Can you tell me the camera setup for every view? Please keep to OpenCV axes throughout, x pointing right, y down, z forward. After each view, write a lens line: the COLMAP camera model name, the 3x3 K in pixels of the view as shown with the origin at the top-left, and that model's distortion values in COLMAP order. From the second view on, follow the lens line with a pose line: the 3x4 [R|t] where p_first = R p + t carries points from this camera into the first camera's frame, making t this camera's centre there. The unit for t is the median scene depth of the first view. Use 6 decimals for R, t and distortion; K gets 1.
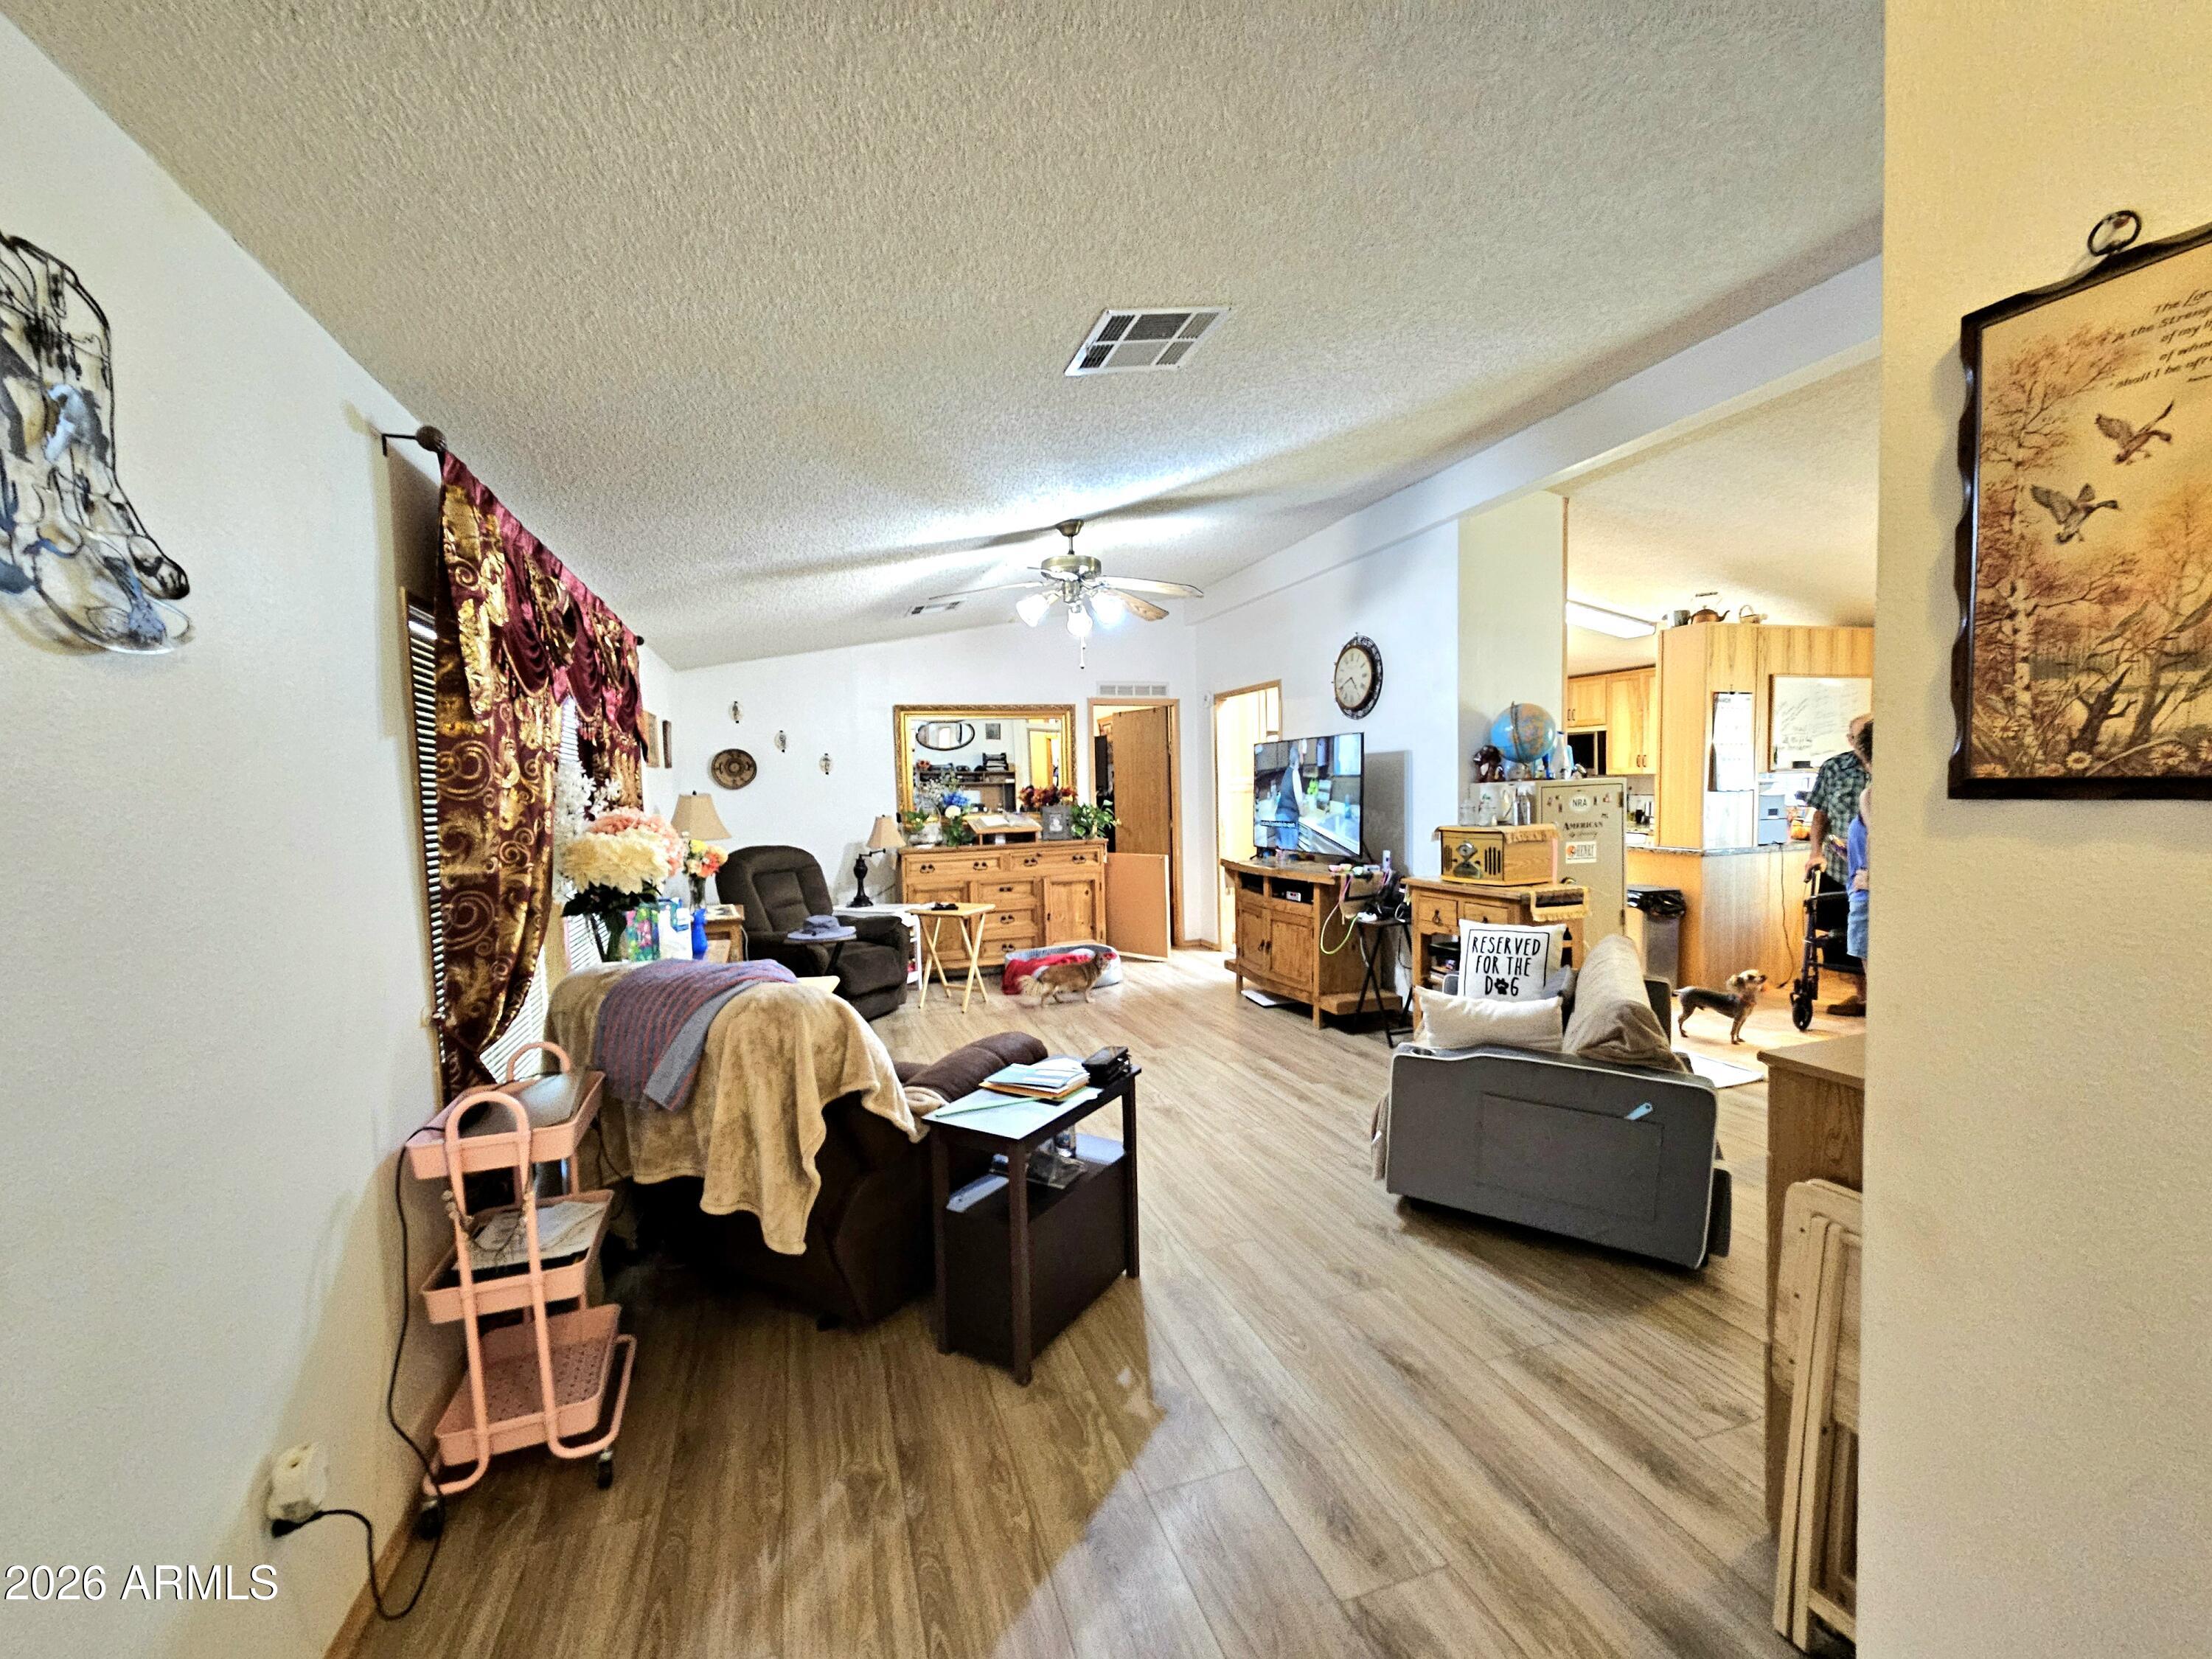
lens RADIAL K [[925.0, 0, 1113.5], [0, 925.0, 840.4], [0, 0, 1]] dist [-0.000576, -0.000999]
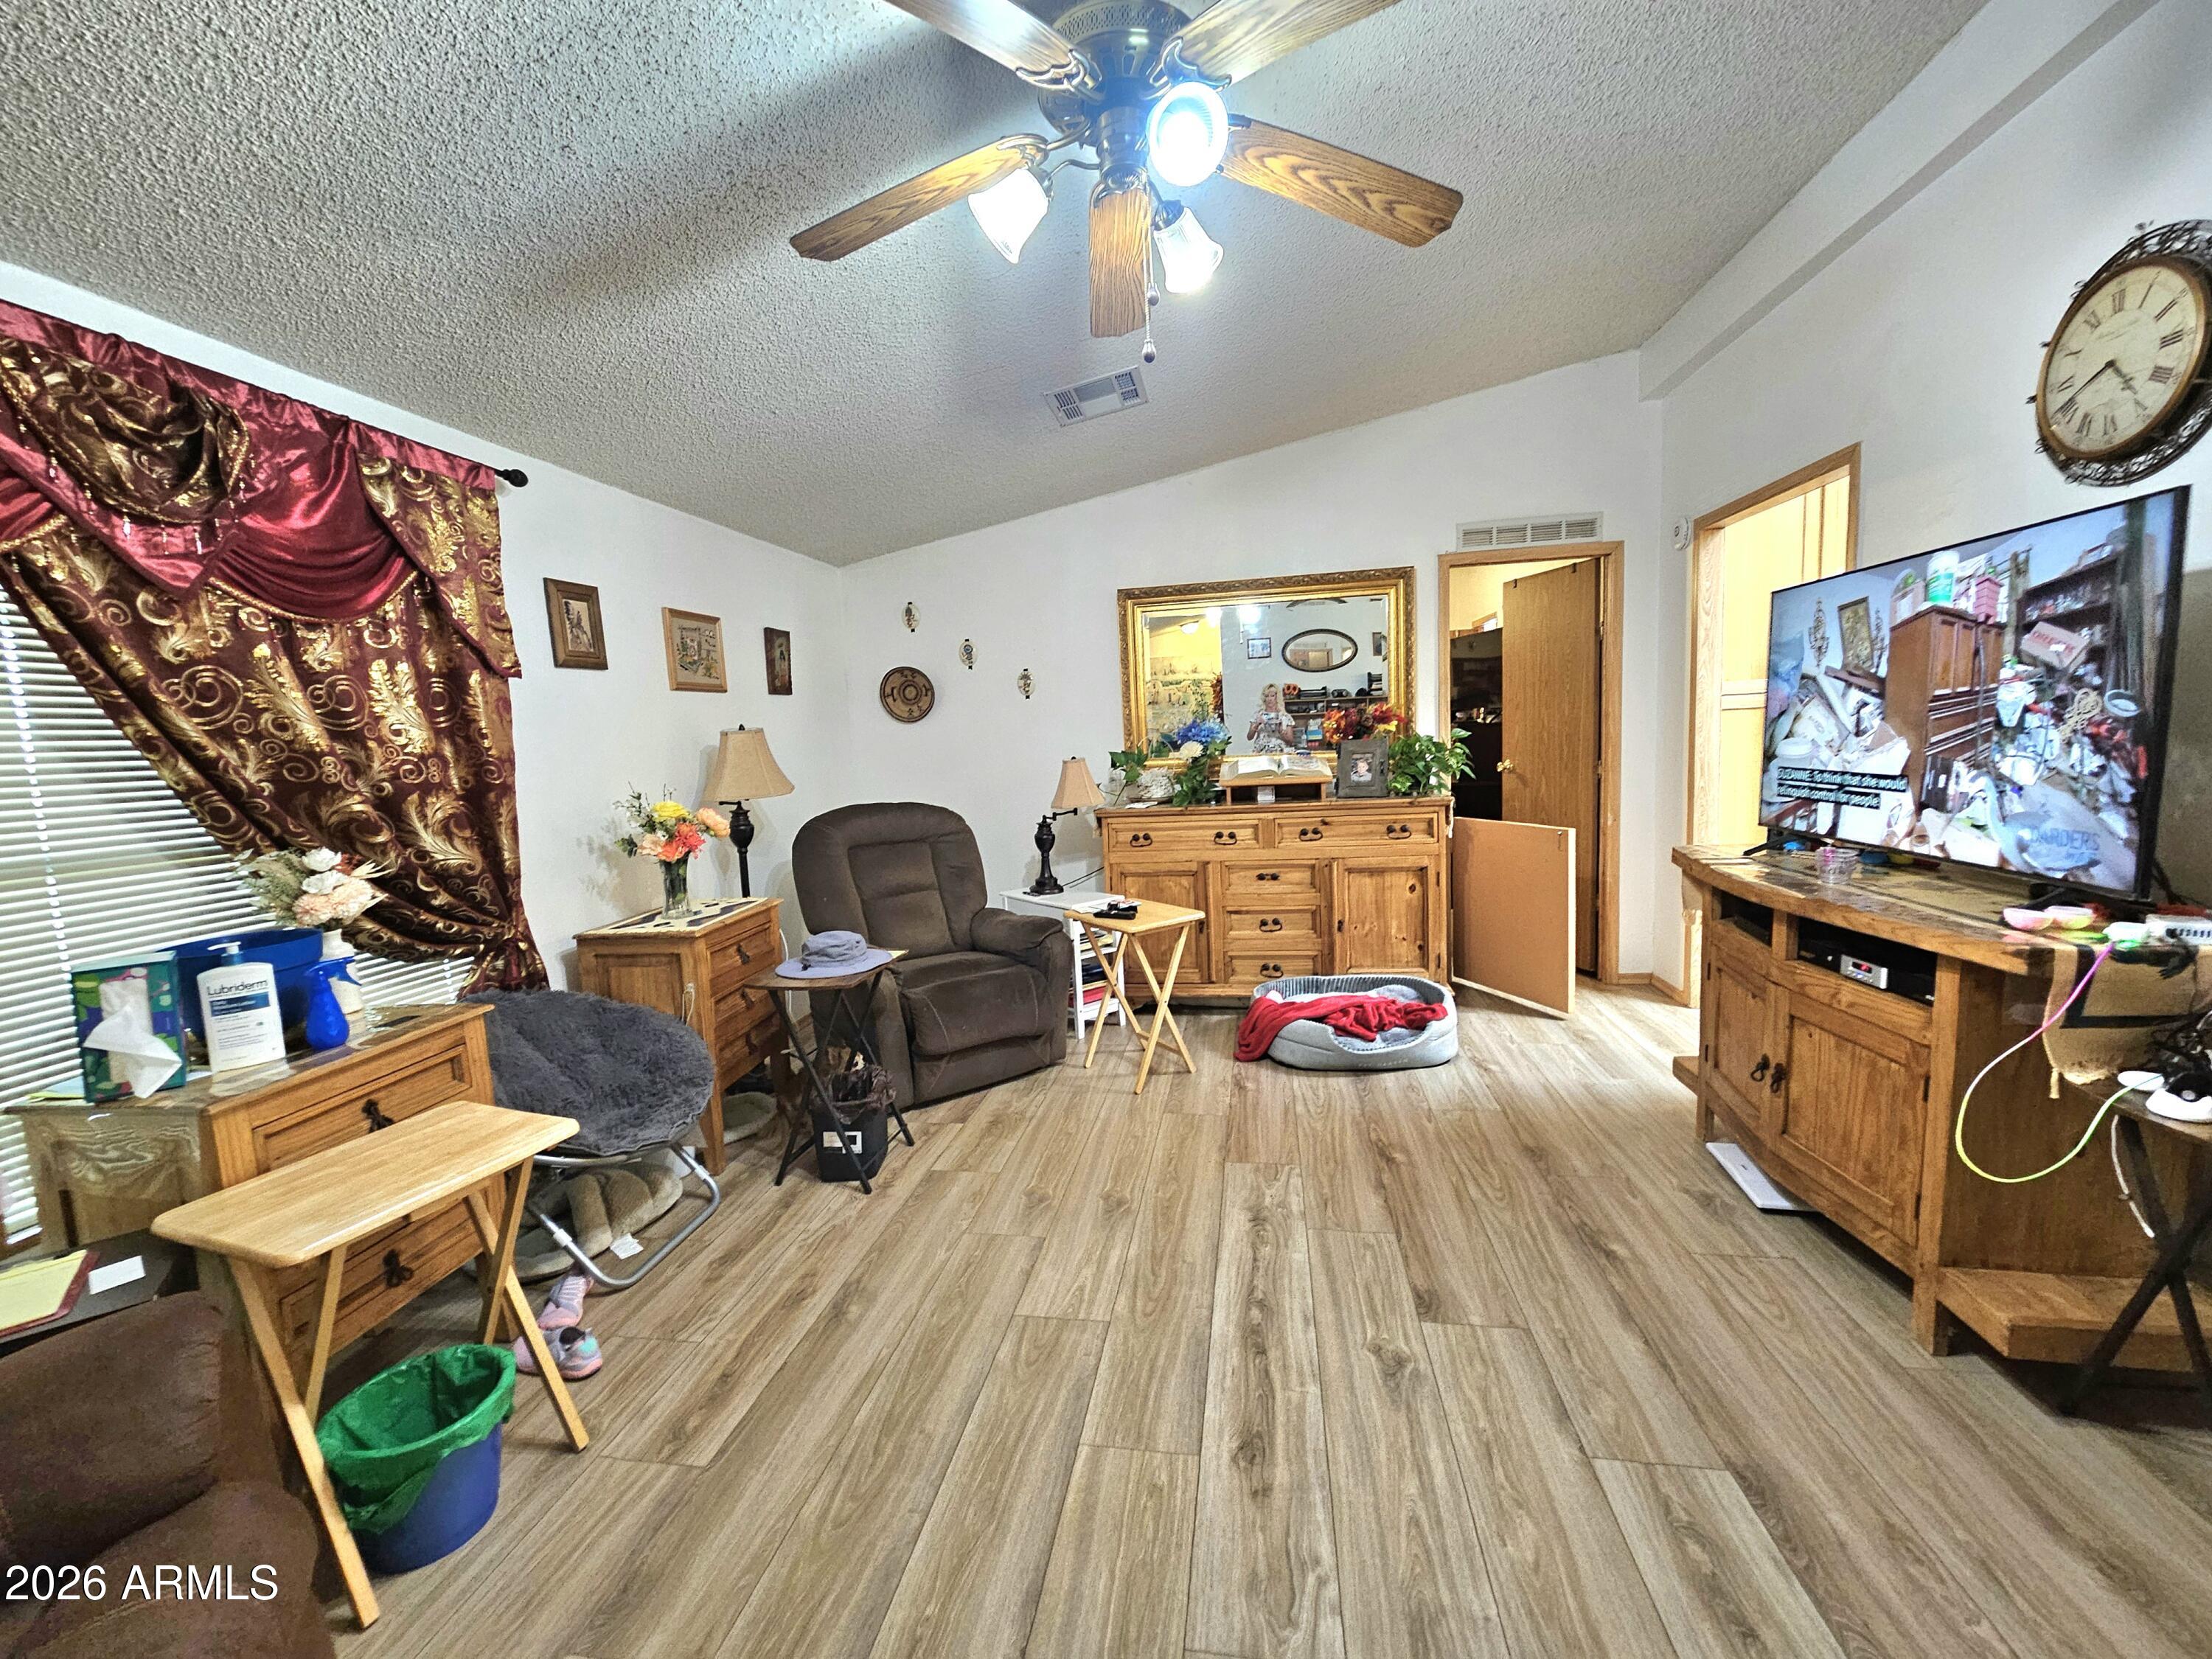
lens RADIAL K [[925.0, 0, 1092.2], [0, 925.0, 836.2], [0, 0, 1]] dist [-0.000576, -0.000999]
pose [[0.872985, 0.038568, -0.486220, 0.082656], [-0.006495, 0.997700, 0.067477, -0.015489], [0.487704, -0.055748, 0.871227, 0.425797]]
